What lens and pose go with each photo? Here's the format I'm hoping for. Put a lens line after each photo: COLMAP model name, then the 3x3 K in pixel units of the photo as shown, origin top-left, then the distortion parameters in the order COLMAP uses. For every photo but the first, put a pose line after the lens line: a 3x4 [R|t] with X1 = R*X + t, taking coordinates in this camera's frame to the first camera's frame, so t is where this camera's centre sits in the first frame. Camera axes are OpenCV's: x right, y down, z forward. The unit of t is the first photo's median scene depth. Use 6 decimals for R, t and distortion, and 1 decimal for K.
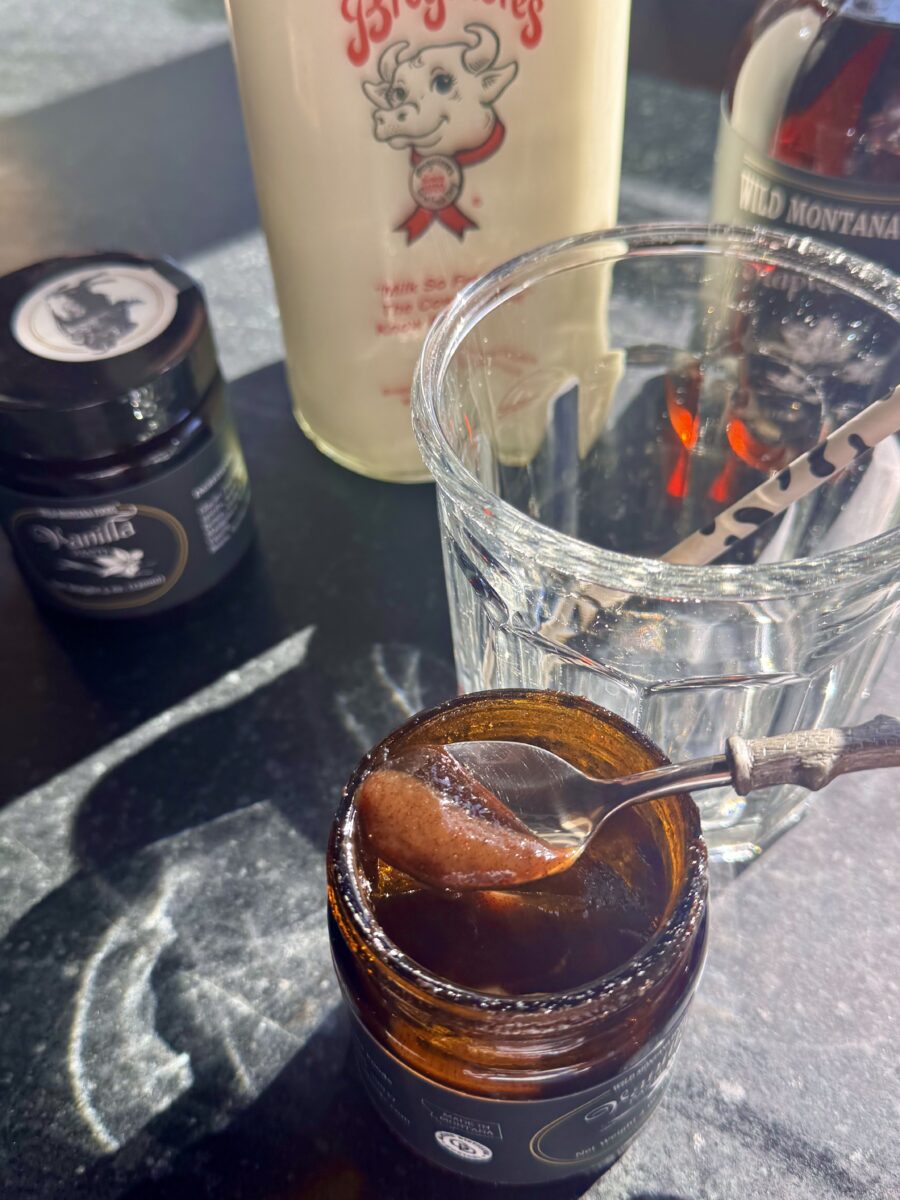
lens RADIAL K [[1110.3, 0, 450.0], [0, 1110.3, 600.0], [0, 0, 1]] dist [0.142718, -0.406945]
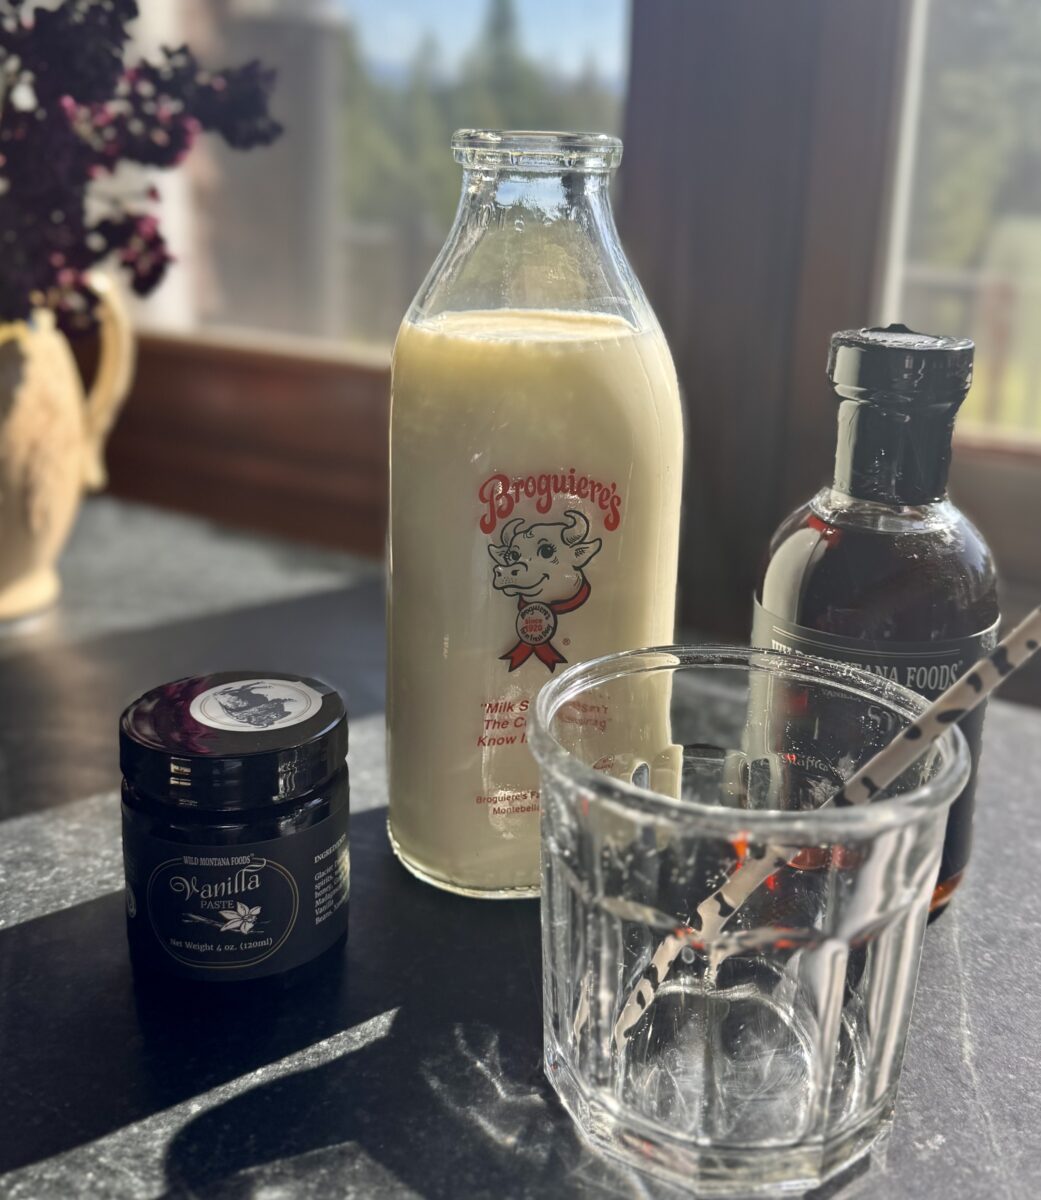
lens RADIAL K [[1271.7, 0, 520.5], [0, 1271.7, 600.0], [0, 0, 1]] dist [0.111694, -0.202143]
pose [[0.998414, 0.052094, 0.021346, -0.064193], [-0.035052, 0.871921, -0.488391, 0.329574], [-0.044054, 0.486868, 0.872364, -0.301075]]
